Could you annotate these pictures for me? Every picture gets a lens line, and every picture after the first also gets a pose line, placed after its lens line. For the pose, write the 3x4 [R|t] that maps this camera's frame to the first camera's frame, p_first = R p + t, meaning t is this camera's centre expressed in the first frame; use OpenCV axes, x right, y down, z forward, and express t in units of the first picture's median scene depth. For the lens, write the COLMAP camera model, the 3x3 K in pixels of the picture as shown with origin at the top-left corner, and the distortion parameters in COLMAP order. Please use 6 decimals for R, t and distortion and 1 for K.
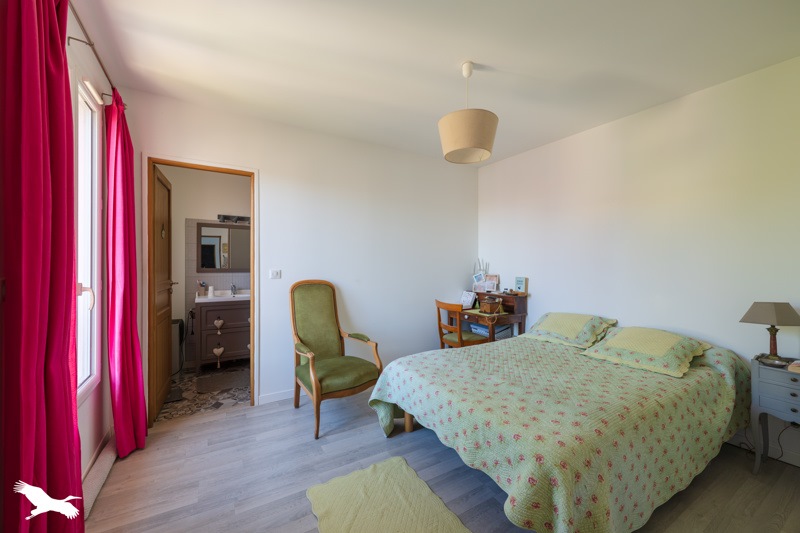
lens RADIAL K [[316.7, 0, 401.8], [0, 316.7, 265.3], [0, 0, 1]] dist [-0.000511, -0.000034]
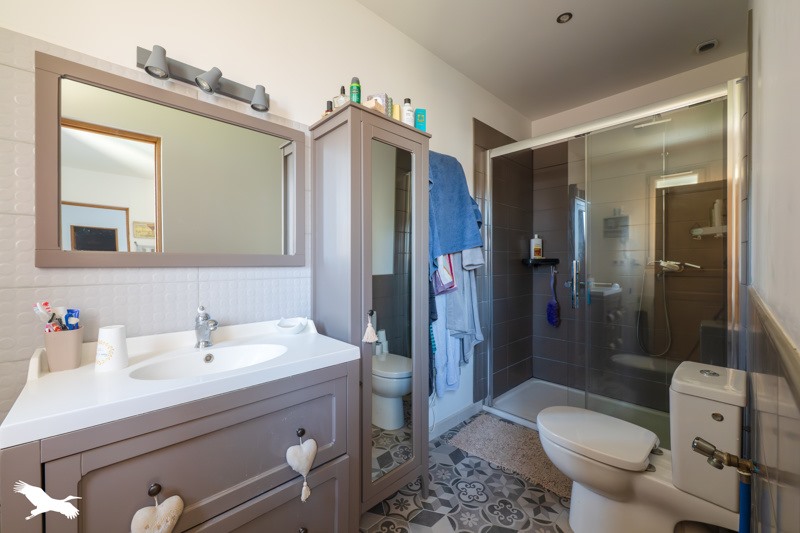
lens RADIAL K [[316.7, 0, 399.8], [0, 316.7, 267.6], [0, 0, 1]] dist [-0.000511, -0.000034]
pose [[0.980284, -0.002820, 0.197572, -0.436963], [0.000703, 0.999942, 0.010787, 0.020163], [-0.197591, -0.010436, 0.980229, 0.726640]]
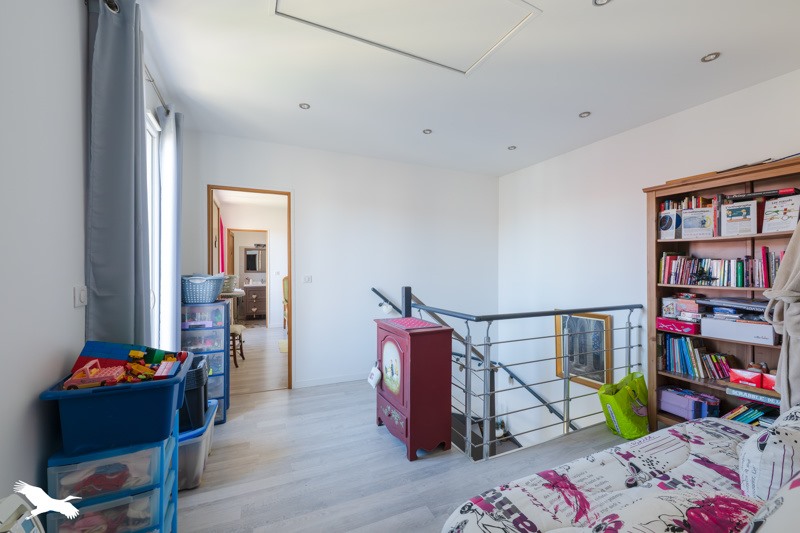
lens RADIAL K [[316.7, 0, 398.0], [0, 316.7, 267.8], [0, 0, 1]] dist [-0.000511, -0.000034]
pose [[0.991772, 0.005231, -0.127912, 0.612360], [-0.004200, 0.999956, 0.008332, -0.029961], [0.127950, -0.007726, 0.991751, -0.929154]]
